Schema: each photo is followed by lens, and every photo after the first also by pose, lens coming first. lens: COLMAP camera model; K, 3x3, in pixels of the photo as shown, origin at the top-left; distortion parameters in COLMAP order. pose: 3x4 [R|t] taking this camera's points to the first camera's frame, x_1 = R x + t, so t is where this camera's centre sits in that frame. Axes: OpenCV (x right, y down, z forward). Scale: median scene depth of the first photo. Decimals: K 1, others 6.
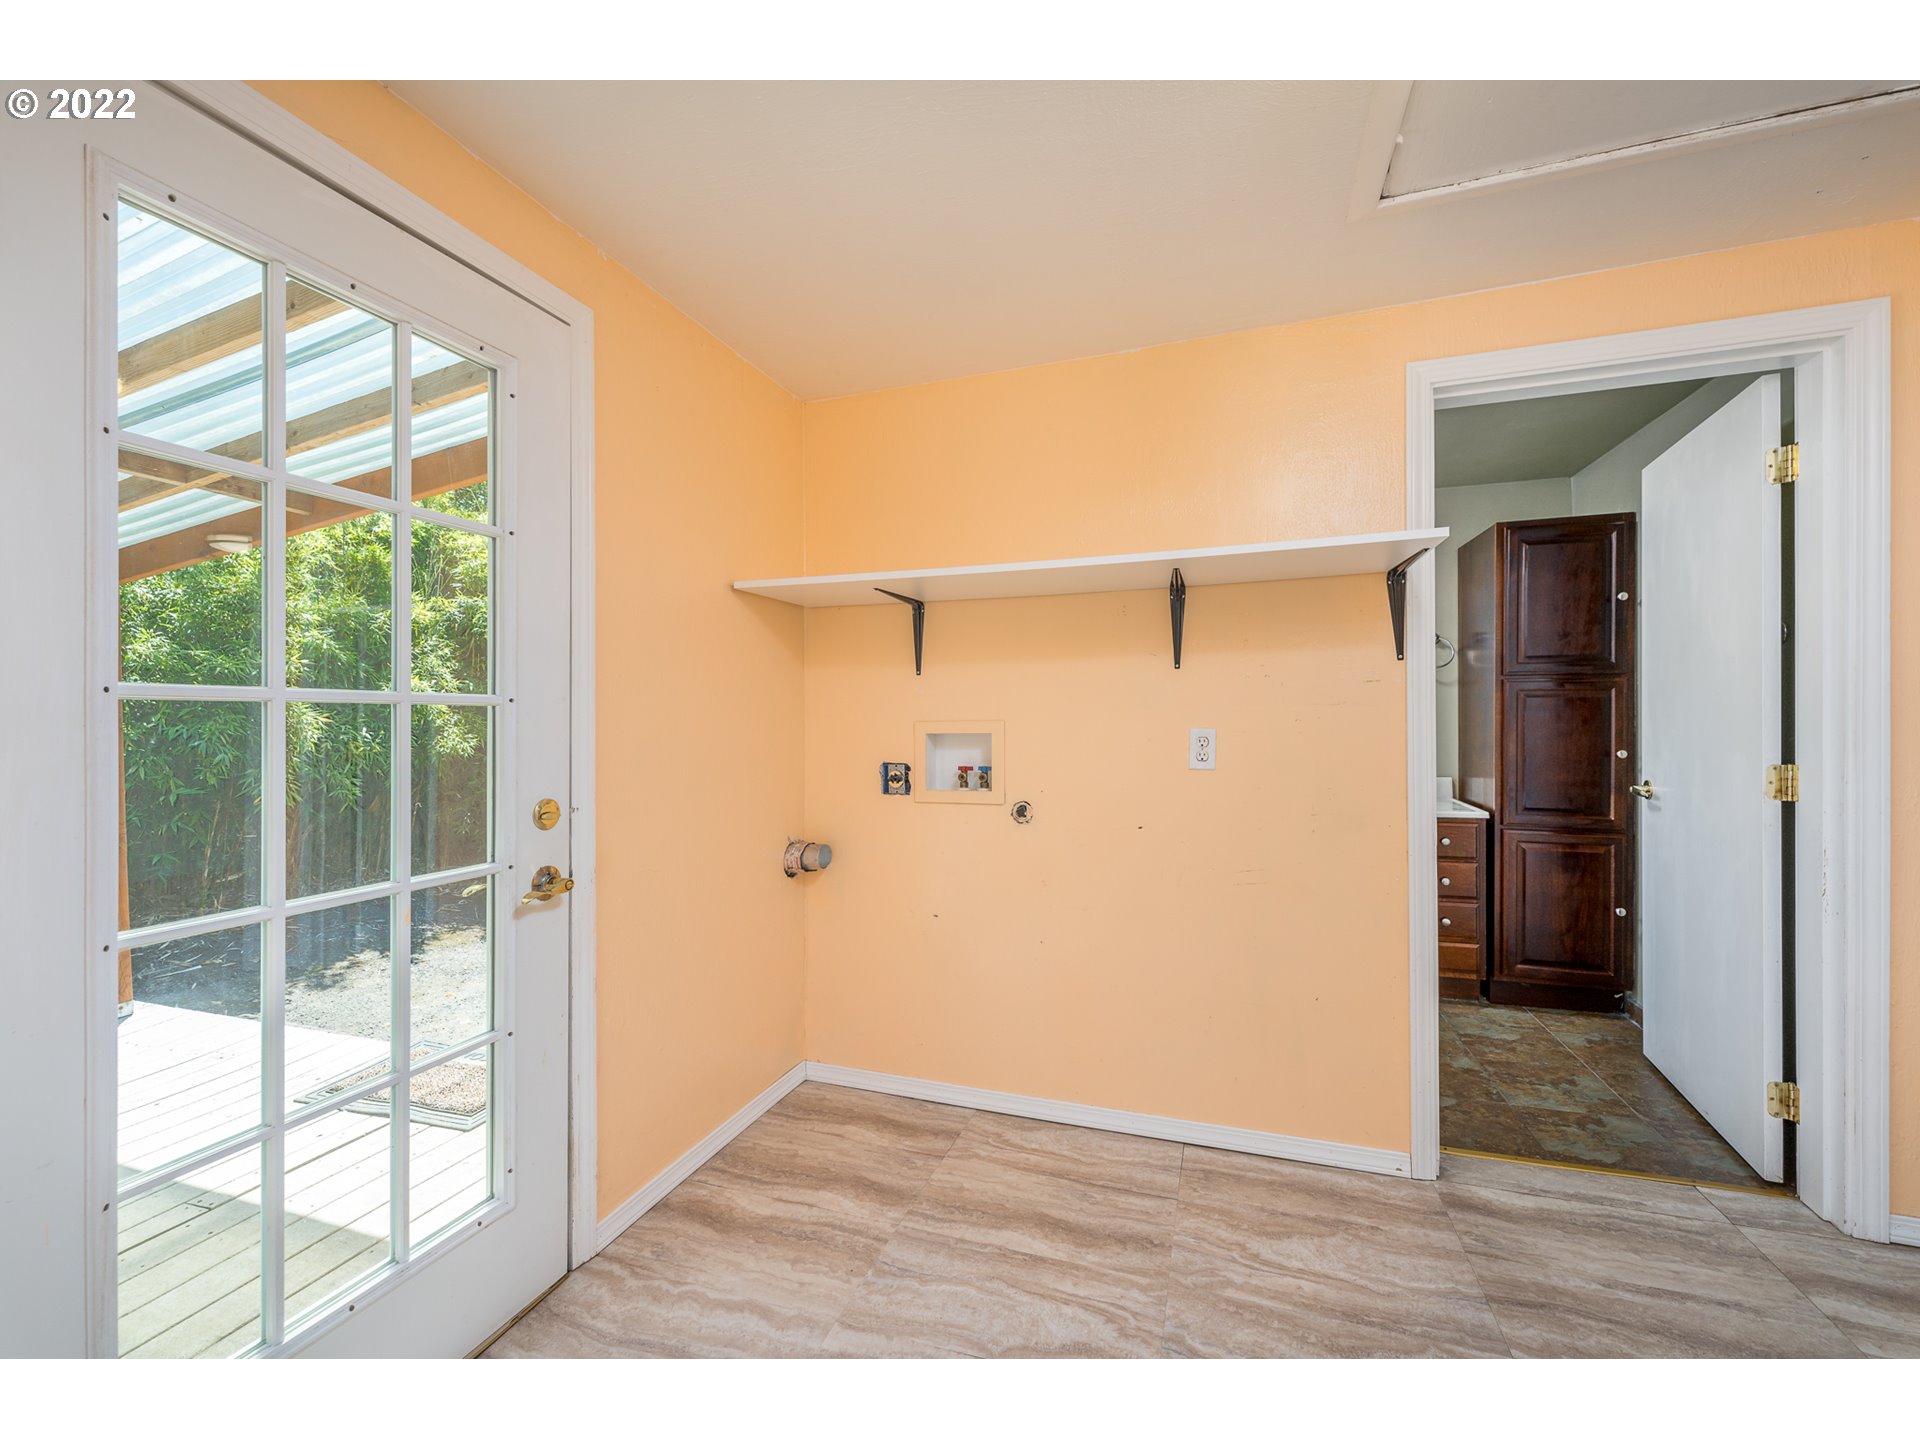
lens RADIAL K [[779.9, 0, 950.2], [0, 779.9, 724.7], [0, 0, 1]] dist [0.001514, 0.000099]
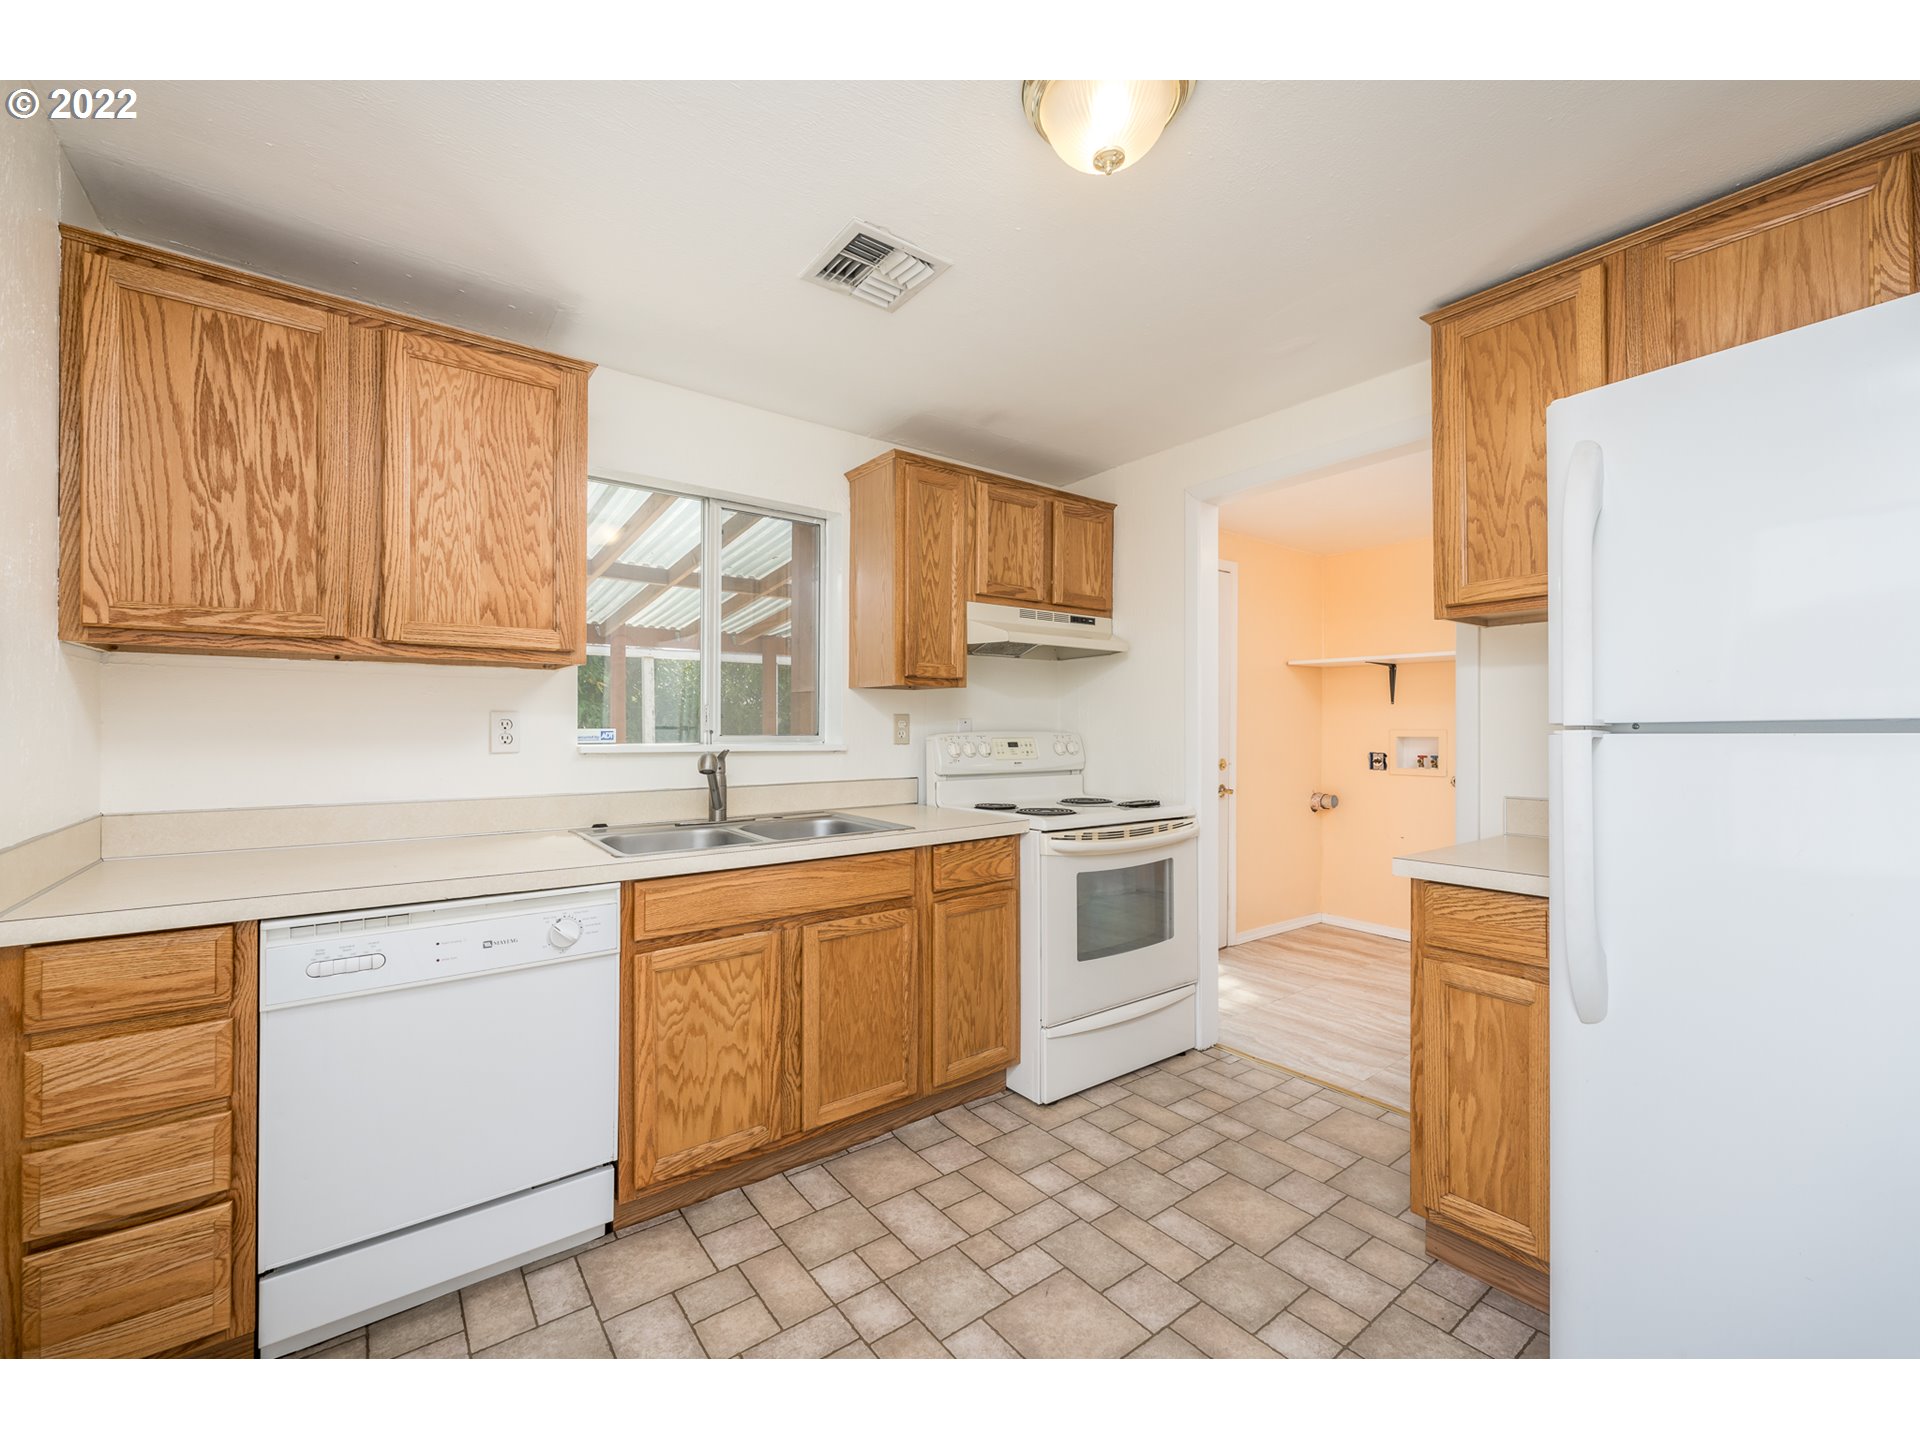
lens RADIAL K [[781.0, 0, 949.5], [0, 781.0, 721.6], [0, 0, 1]] dist [0.000132, -0.000395]
pose [[0.831536, 0.003456, -0.555459, 0.111939], [-0.009207, 0.999929, -0.007562, 0.000004], [0.555394, 0.011403, 0.831509, -1.076853]]
